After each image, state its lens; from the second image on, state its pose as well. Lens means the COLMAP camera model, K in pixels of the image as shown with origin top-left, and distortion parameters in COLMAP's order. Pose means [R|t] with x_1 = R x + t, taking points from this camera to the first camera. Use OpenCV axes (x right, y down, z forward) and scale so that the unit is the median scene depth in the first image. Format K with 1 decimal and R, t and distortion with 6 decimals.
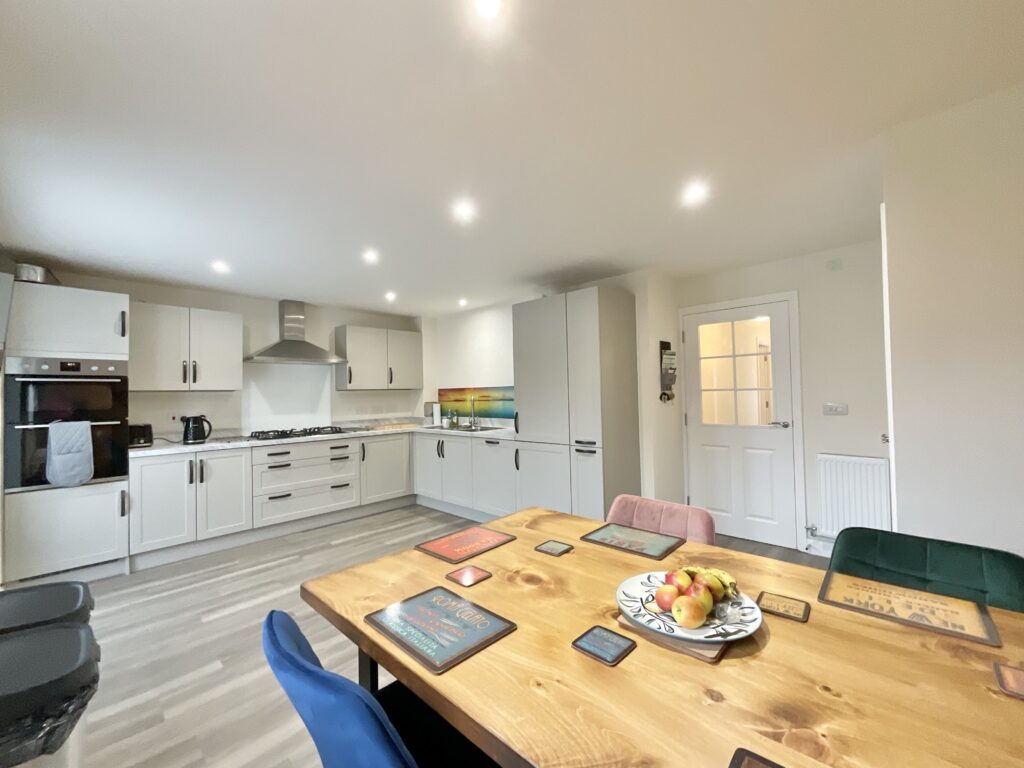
lens RADIAL K [[416.6, 0, 512.0], [0, 416.6, 384.0], [0, 0, 1]] dist [-0.000343, 0.000227]
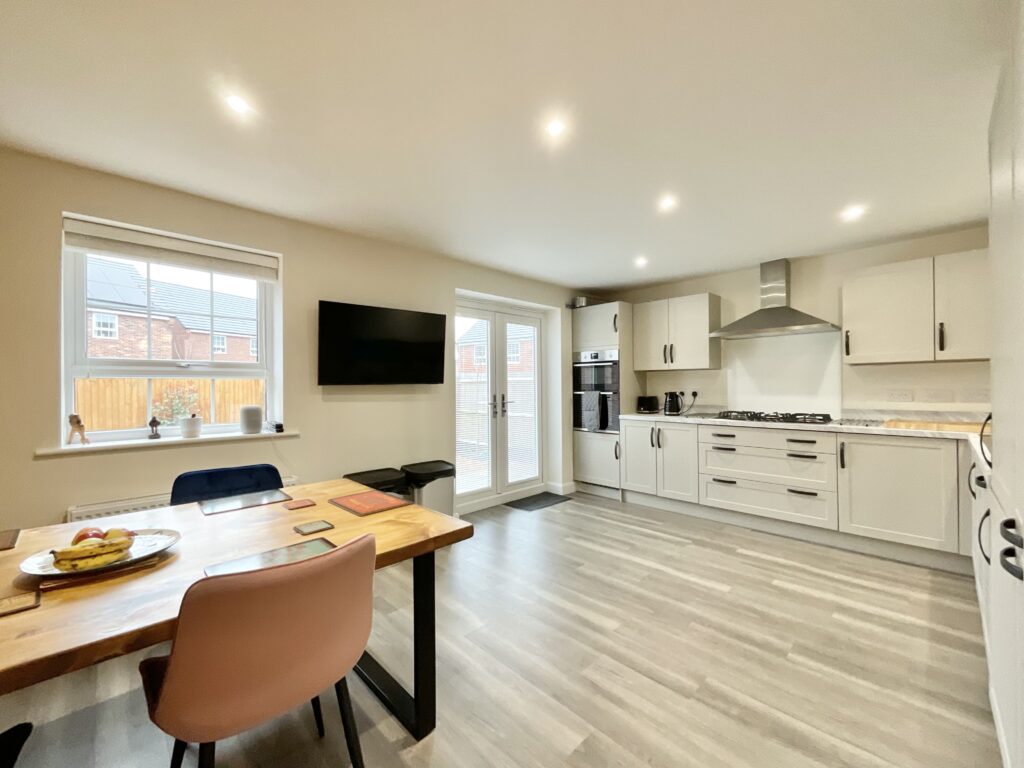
lens RADIAL K [[416.6, 0, 512.0], [0, 416.6, 384.0], [0, 0, 1]] dist [-0.000343, 0.000227]
pose [[-0.033737, 0.016947, -0.999287, 0.407176], [0.032482, 0.999347, 0.015852, 0.022482], [0.998903, -0.031924, -0.034265, 0.583323]]
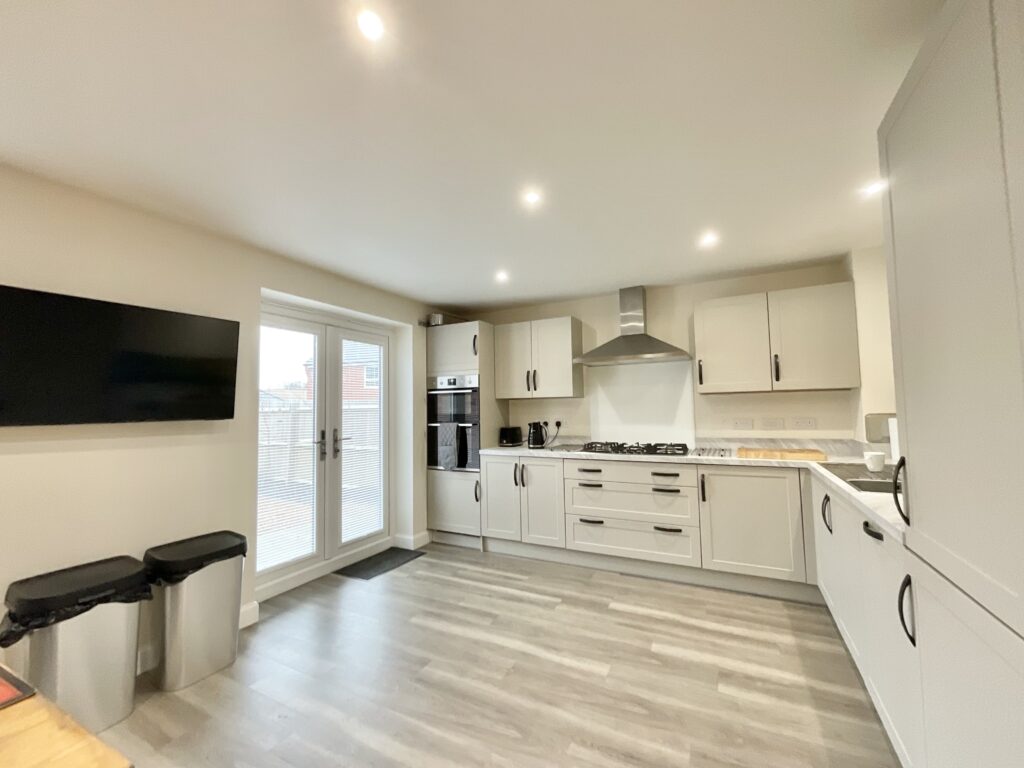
lens RADIAL K [[416.6, 0, 512.0], [0, 416.6, 384.0], [0, 0, 1]] dist [-0.000343, 0.000227]
pose [[0.282168, -0.042081, -0.958442, 0.234738], [0.034283, 0.998842, -0.033762, 0.013871], [0.958752, -0.023332, 0.283283, 0.632334]]
